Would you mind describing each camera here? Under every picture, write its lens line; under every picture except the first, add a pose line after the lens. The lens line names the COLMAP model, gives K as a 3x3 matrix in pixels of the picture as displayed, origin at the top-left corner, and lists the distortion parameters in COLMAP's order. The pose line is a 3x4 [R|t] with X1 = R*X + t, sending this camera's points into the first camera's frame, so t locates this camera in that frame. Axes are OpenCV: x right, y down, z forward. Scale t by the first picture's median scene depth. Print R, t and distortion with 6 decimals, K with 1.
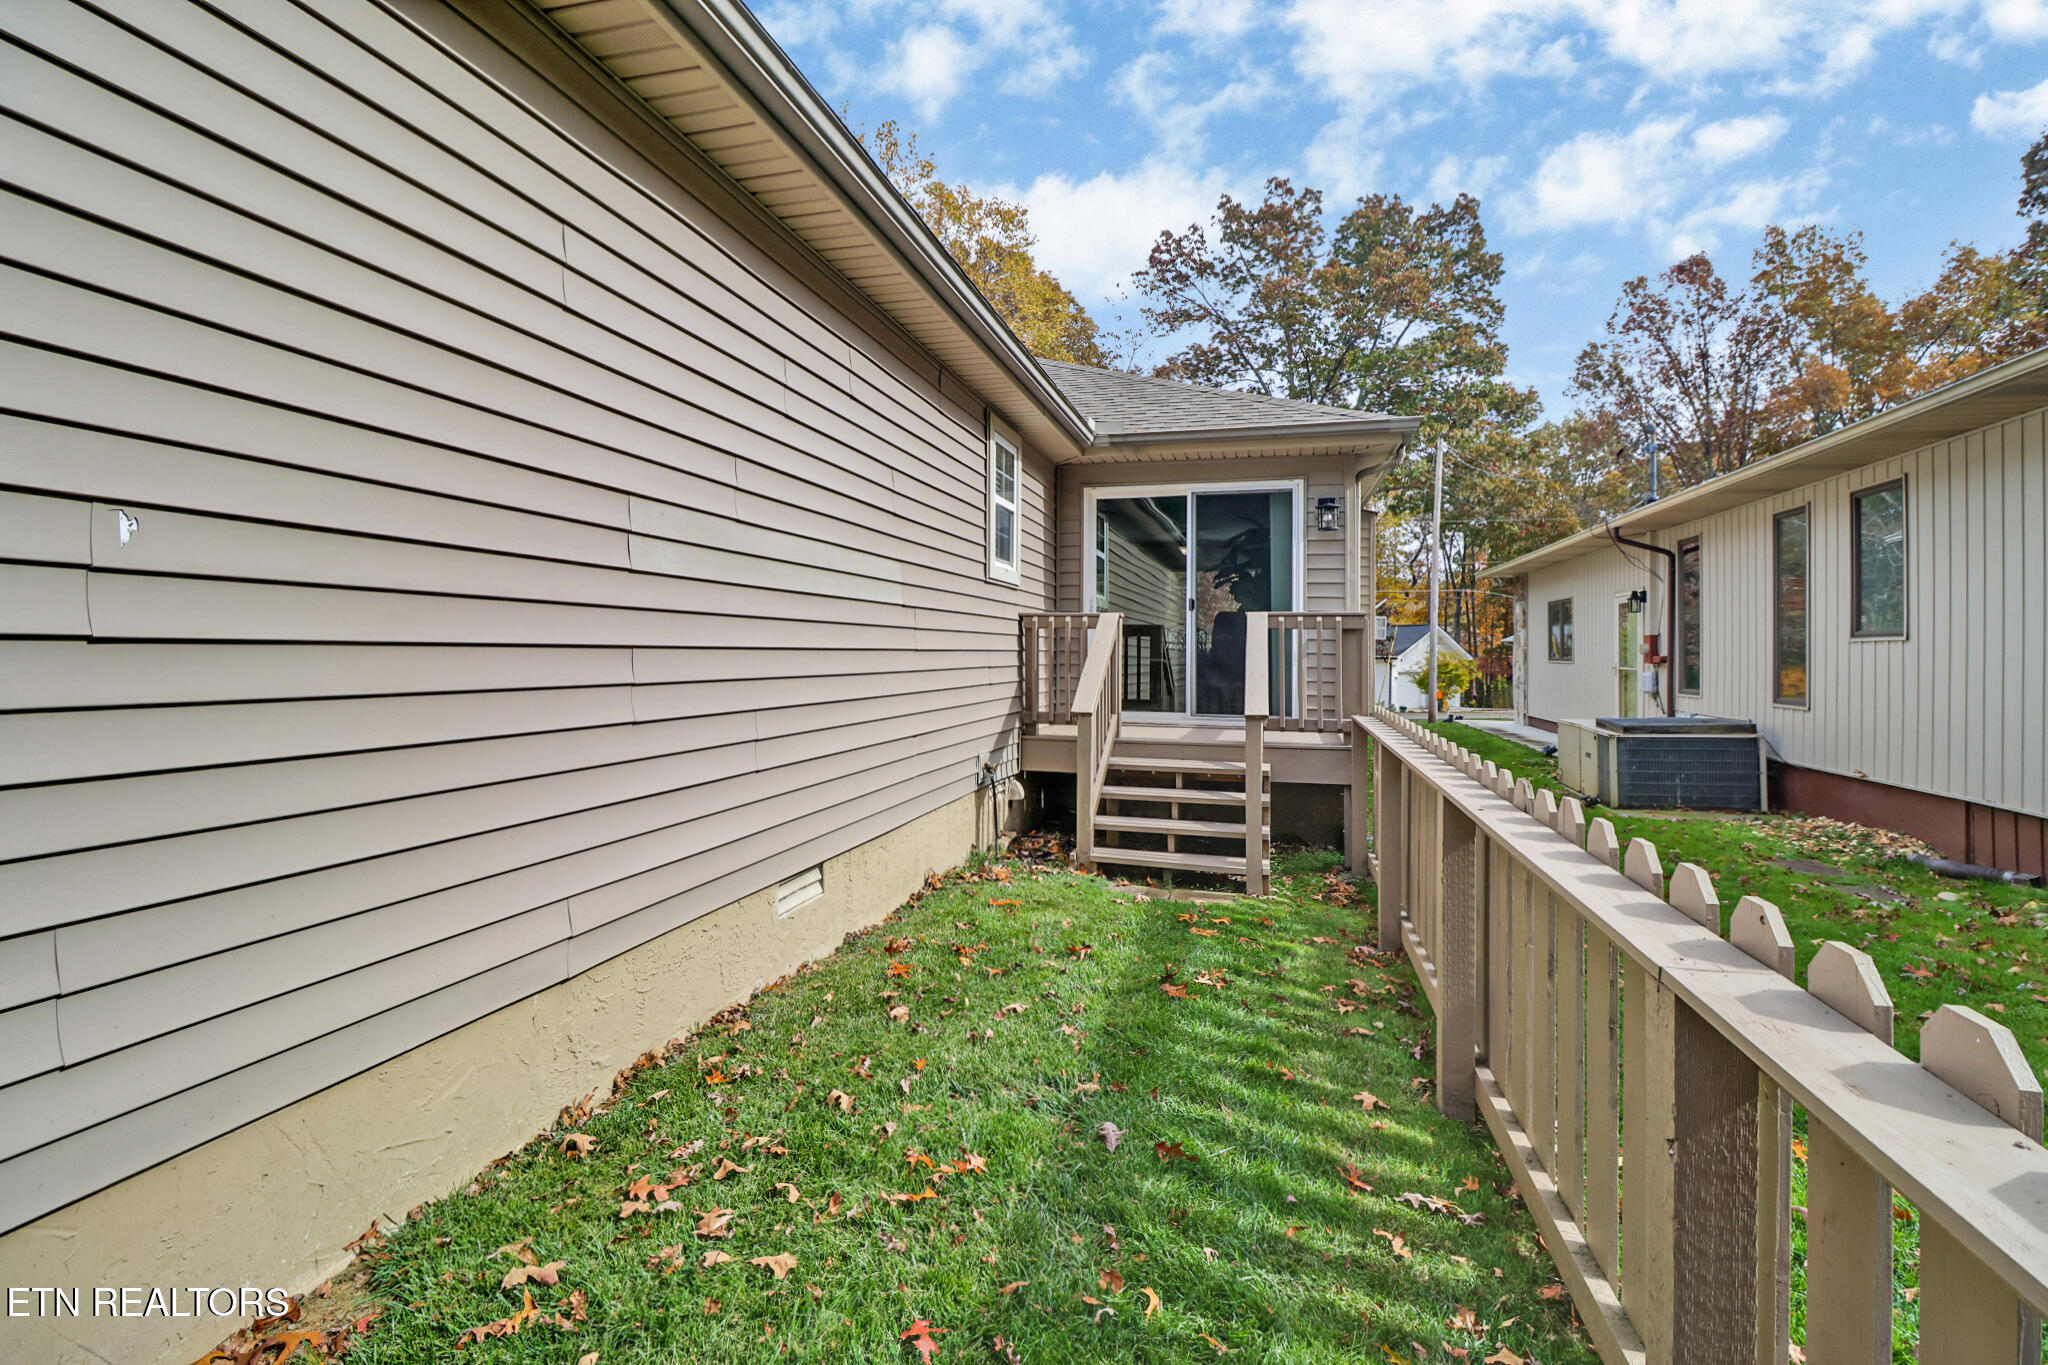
lens RADIAL K [[950.9, 0, 1043.5], [0, 950.9, 676.4], [0, 0, 1]] dist [-0.021189, -0.000644]
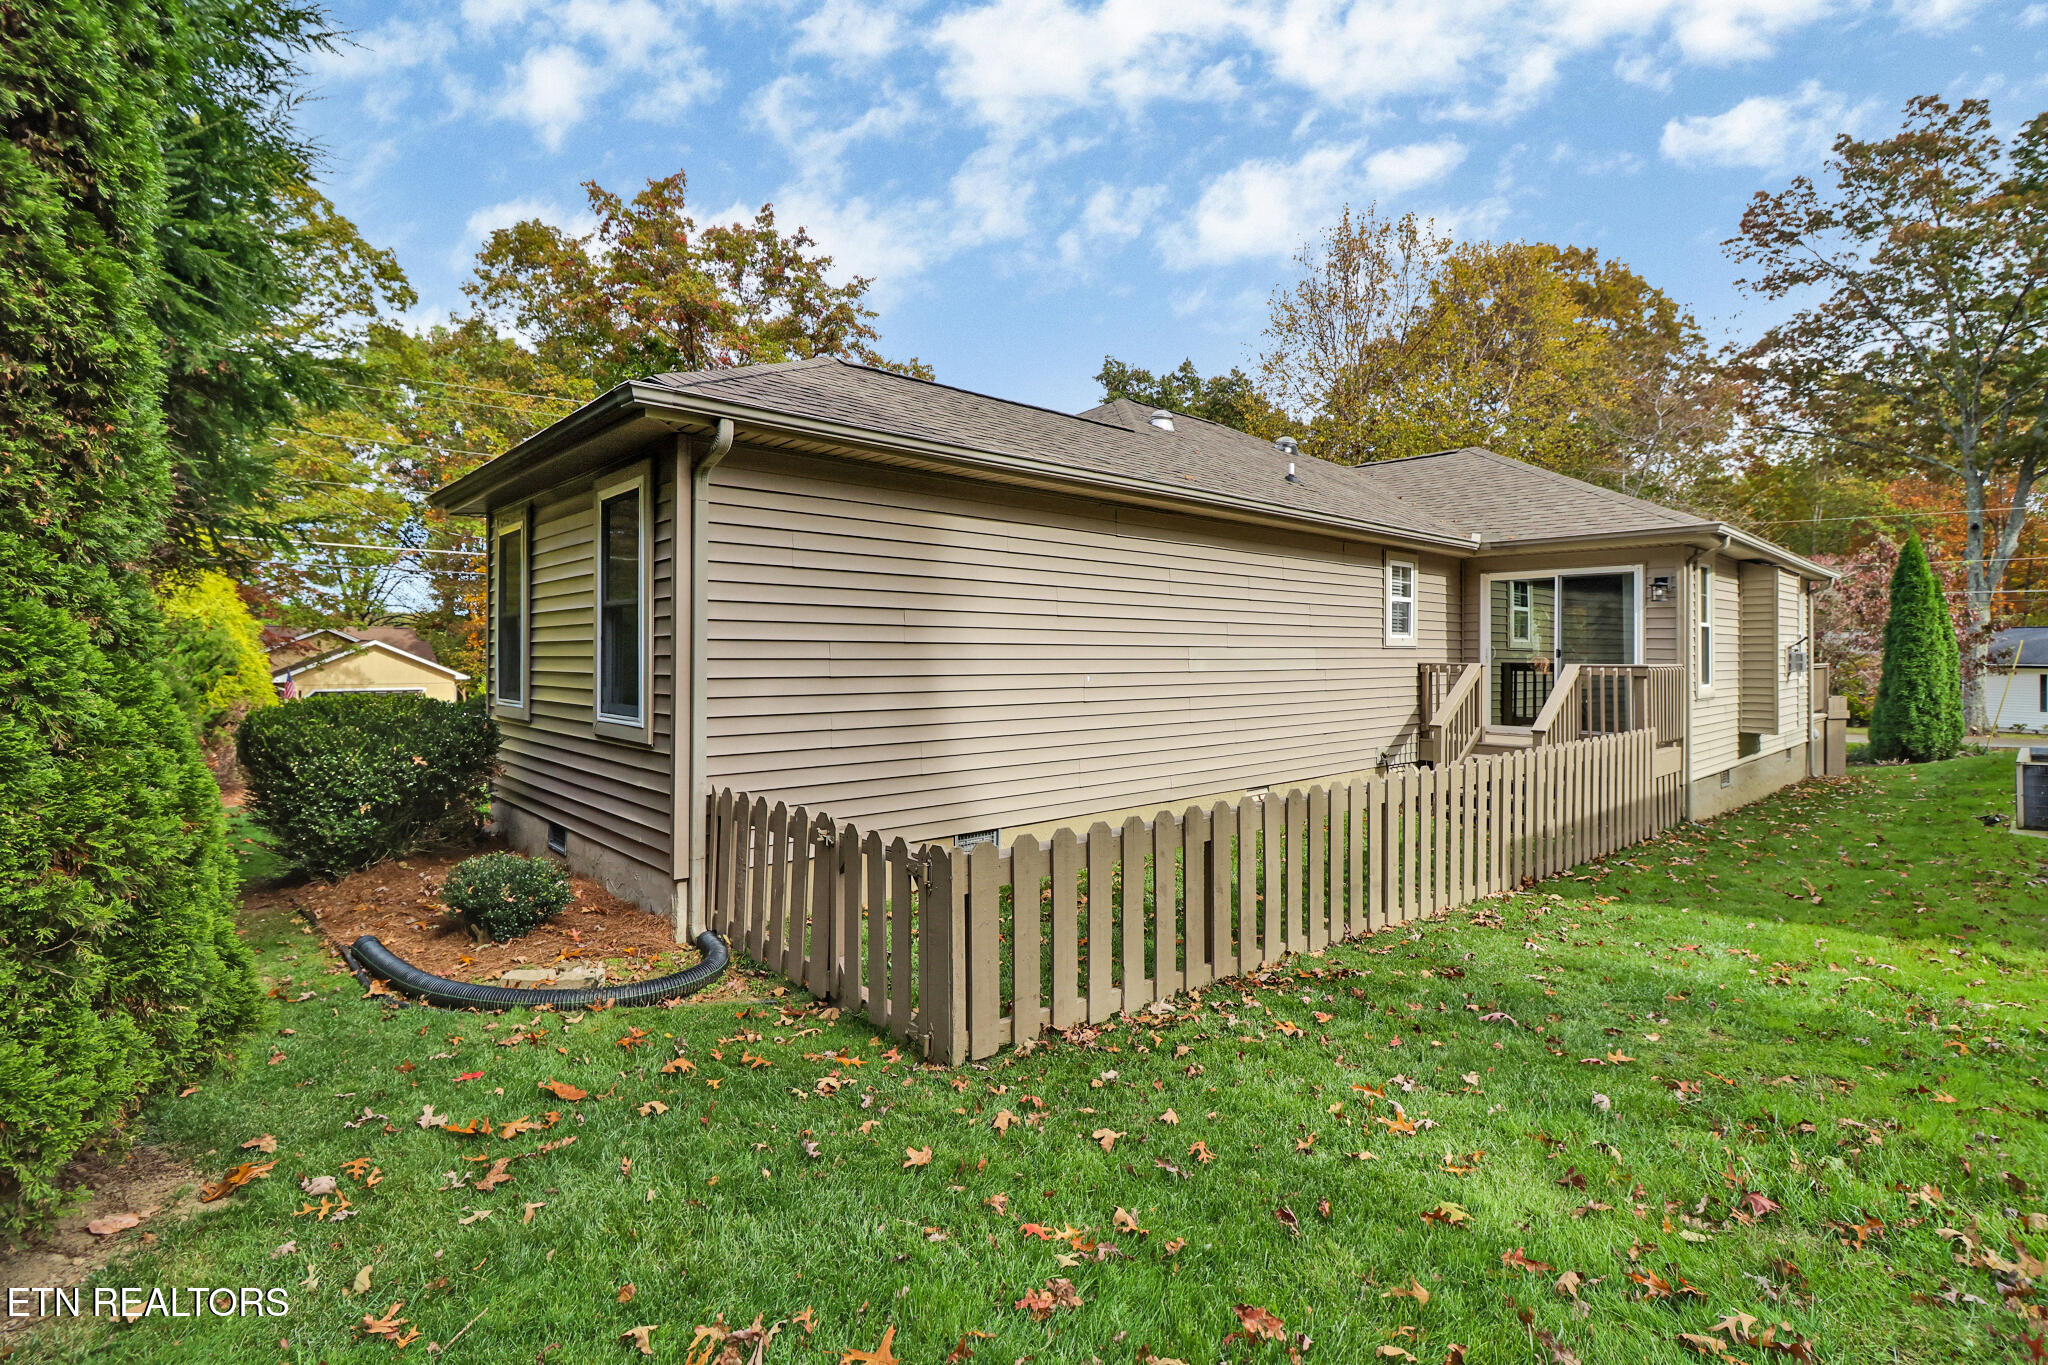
lens RADIAL K [[950.9, 0, 1031.6], [0, 950.9, 668.5], [0, 0, 1]] dist [-0.021189, -0.000644]
pose [[0.830035, 0.006540, -0.557673, 0.052480], [-0.012070, 0.999908, -0.006239, -0.006170], [0.557581, 0.011910, 0.830037, -0.112754]]
